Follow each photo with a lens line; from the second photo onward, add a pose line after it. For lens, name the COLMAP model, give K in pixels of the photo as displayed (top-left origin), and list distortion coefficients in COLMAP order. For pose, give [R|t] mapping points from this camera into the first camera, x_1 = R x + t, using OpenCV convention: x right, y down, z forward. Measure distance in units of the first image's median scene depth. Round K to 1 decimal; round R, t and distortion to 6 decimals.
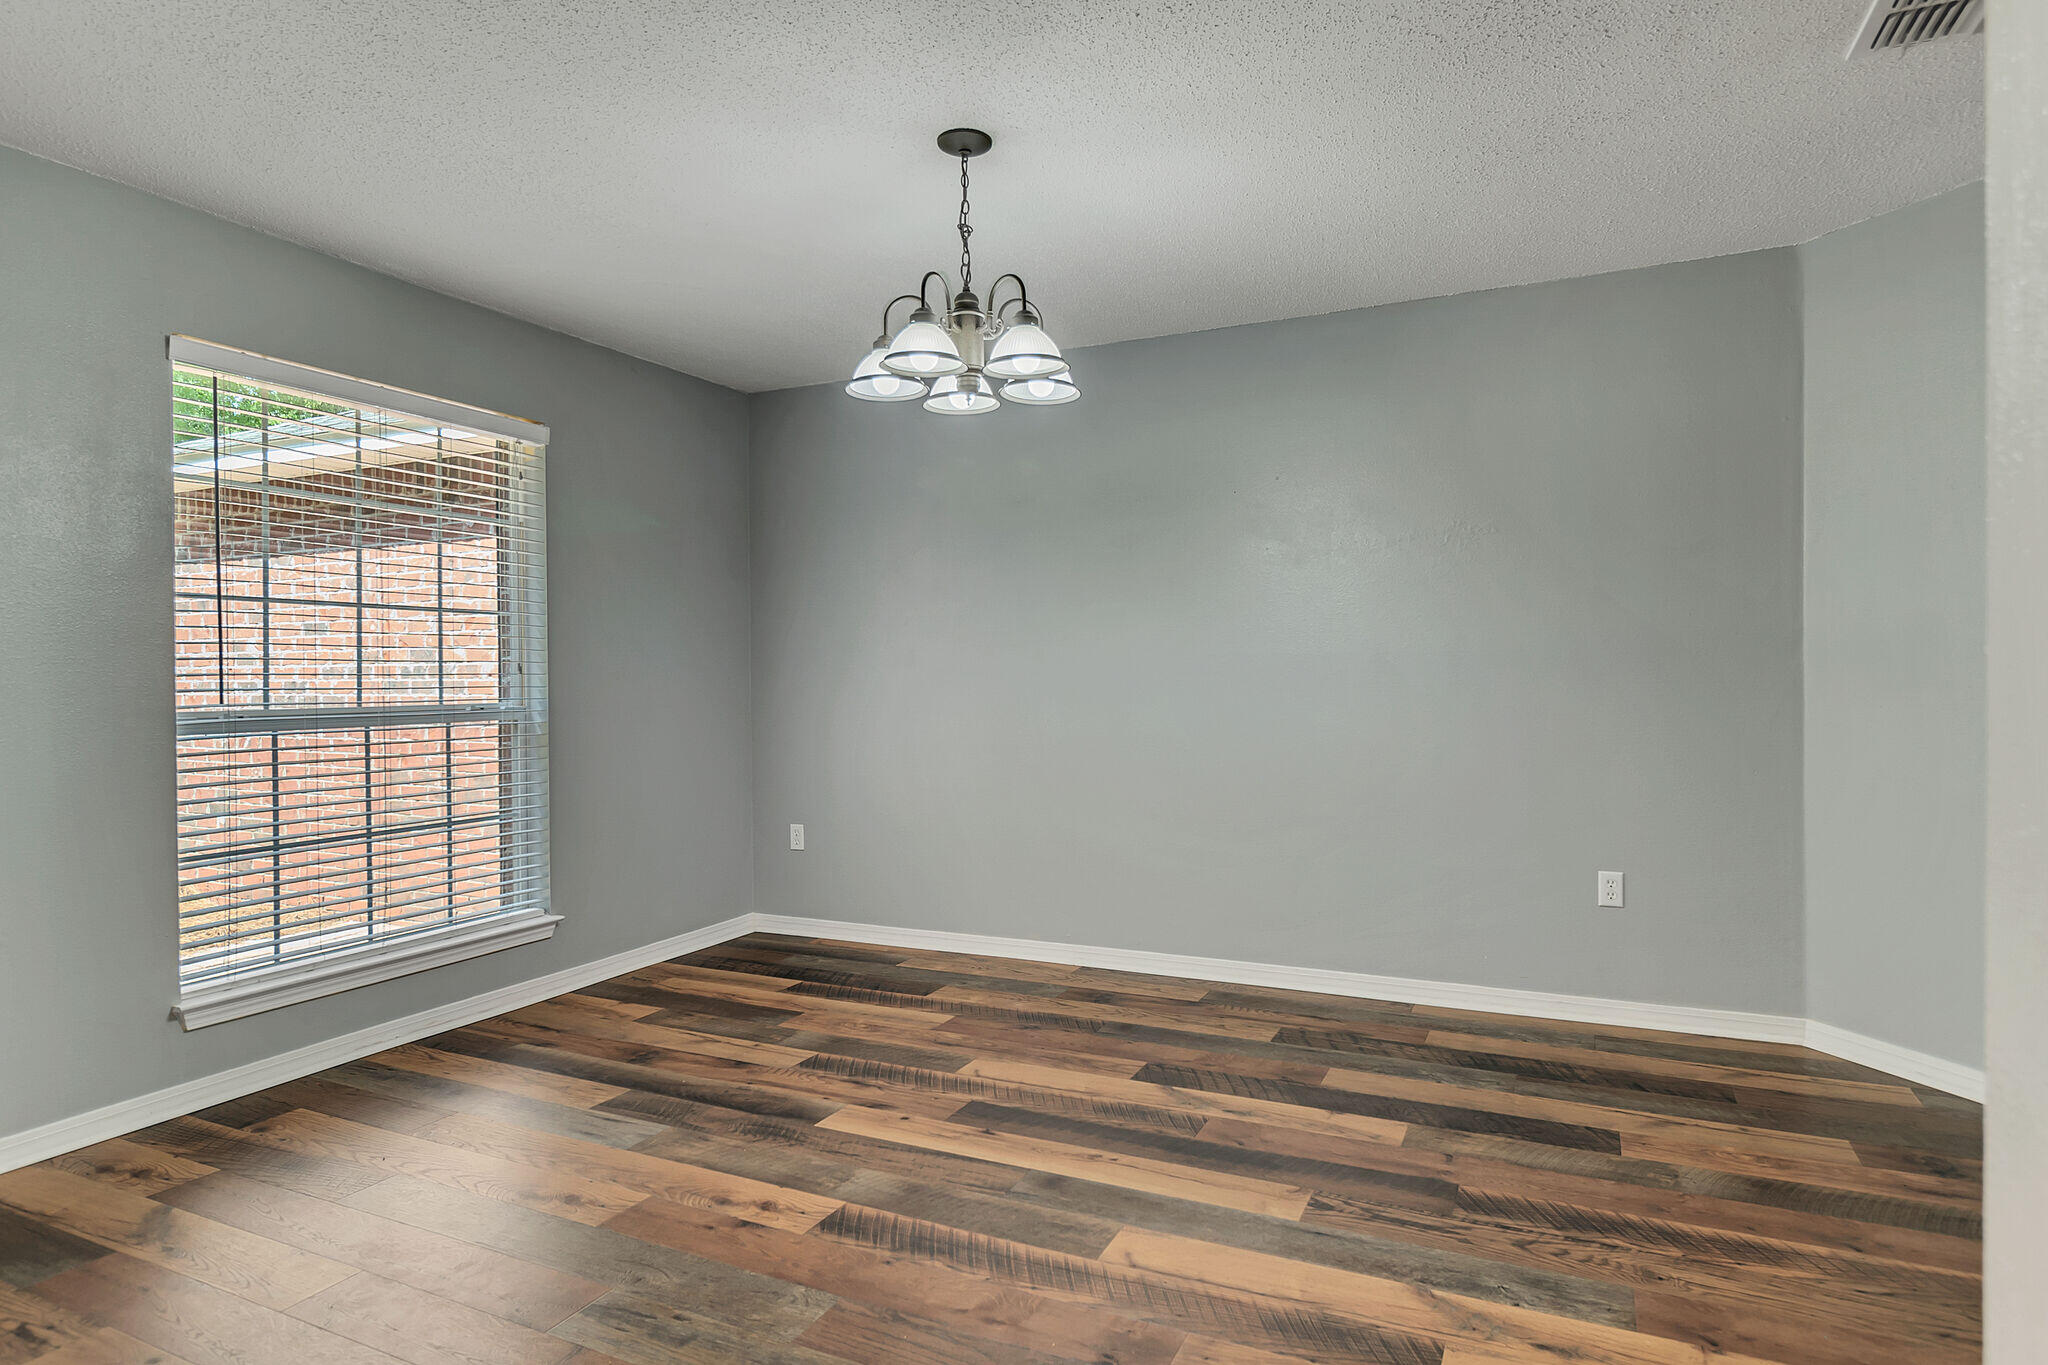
lens RADIAL K [[1150.3, 0, 1027.0], [0, 1150.3, 683.6], [0, 0, 1]] dist [0.001968, -0.001578]
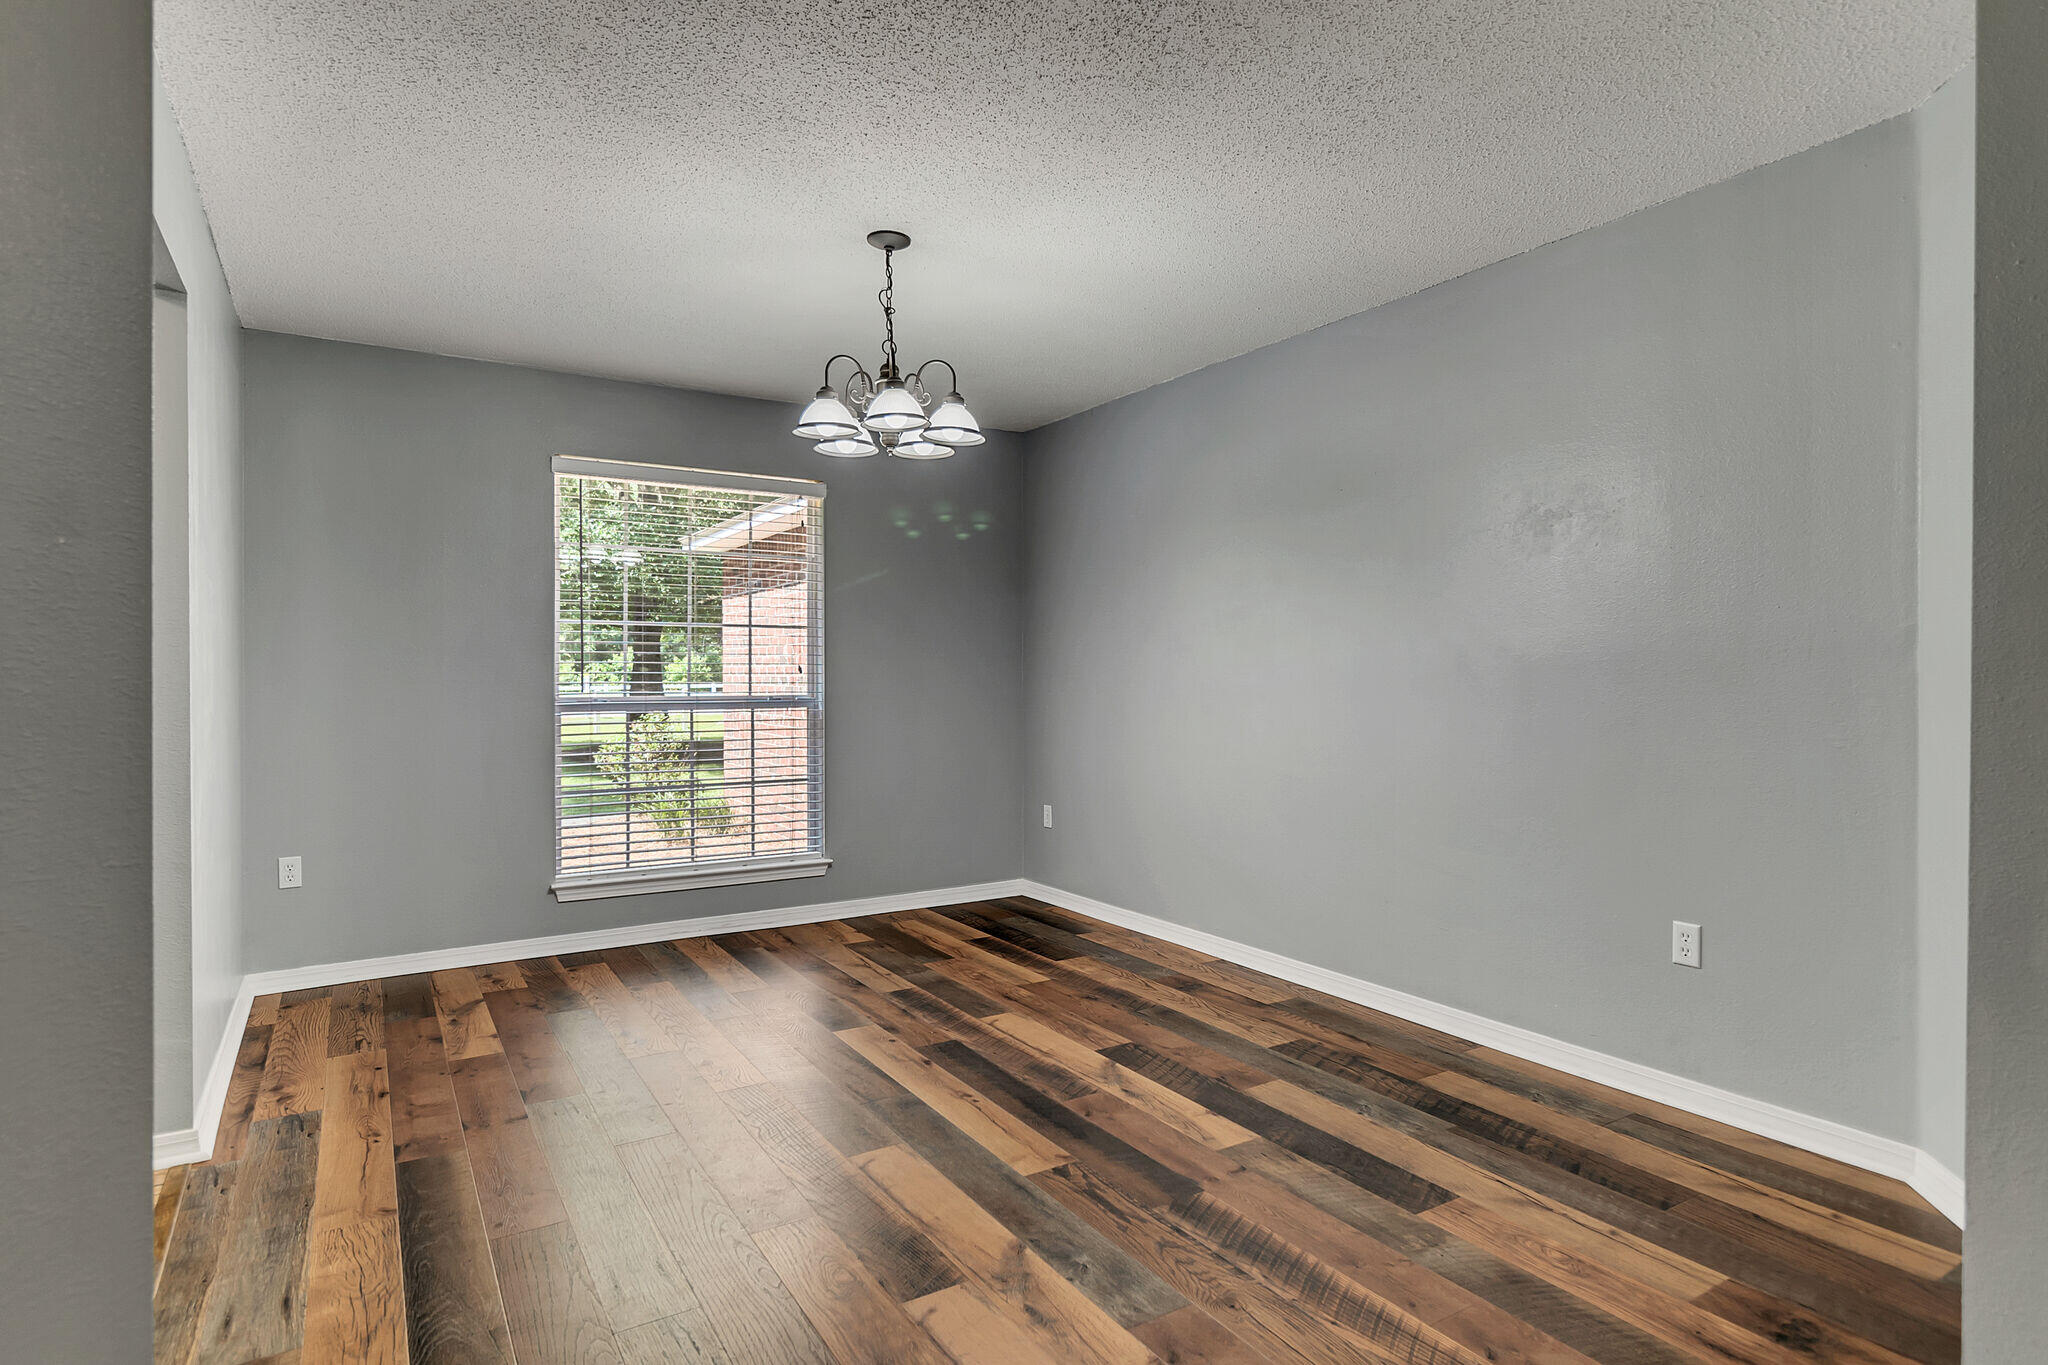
lens RADIAL K [[1150.3, 0, 1037.4], [0, 1150.3, 678.6], [0, 0, 1]] dist [0.001968, -0.001578]
pose [[0.829719, 0.008915, -0.558110, 0.625612], [-0.008480, 0.999958, 0.003365, -0.010231], [0.558117, 0.001940, 0.829760, 0.065631]]
